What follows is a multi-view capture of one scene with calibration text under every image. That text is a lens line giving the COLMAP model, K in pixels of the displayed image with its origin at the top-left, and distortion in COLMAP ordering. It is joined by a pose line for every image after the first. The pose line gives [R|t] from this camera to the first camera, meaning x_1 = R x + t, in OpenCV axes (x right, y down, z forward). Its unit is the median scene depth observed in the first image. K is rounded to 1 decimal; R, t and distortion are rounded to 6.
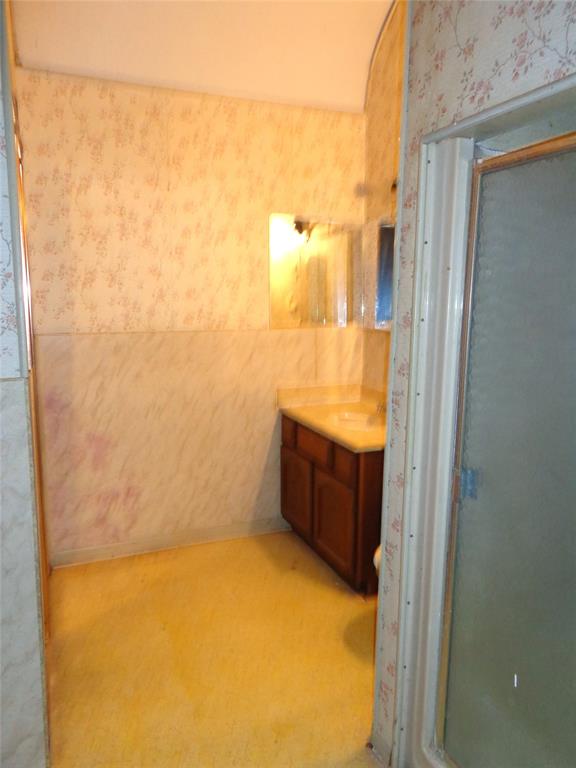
lens RADIAL K [[573.9, 0, 289.1], [0, 573.9, 382.0], [0, 0, 1]] dist [0.000286, 0.012577]
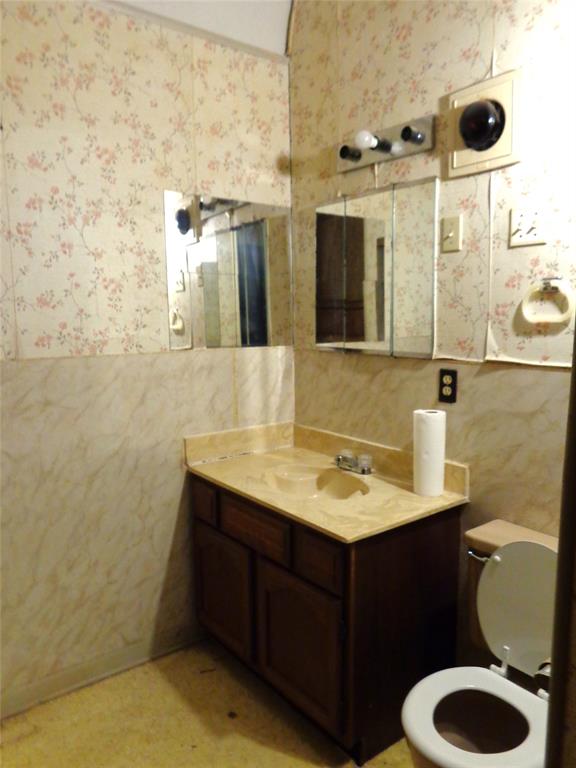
lens RADIAL K [[573.9, 0, 287.0], [0, 573.9, 392.5], [0, 0, 1]] dist [0.000286, 0.012577]
pose [[0.970541, -0.038102, 0.237903, -0.064798], [0.044574, 0.998766, -0.021879, -0.024210], [-0.236776, 0.031839, 0.971042, 0.310796]]
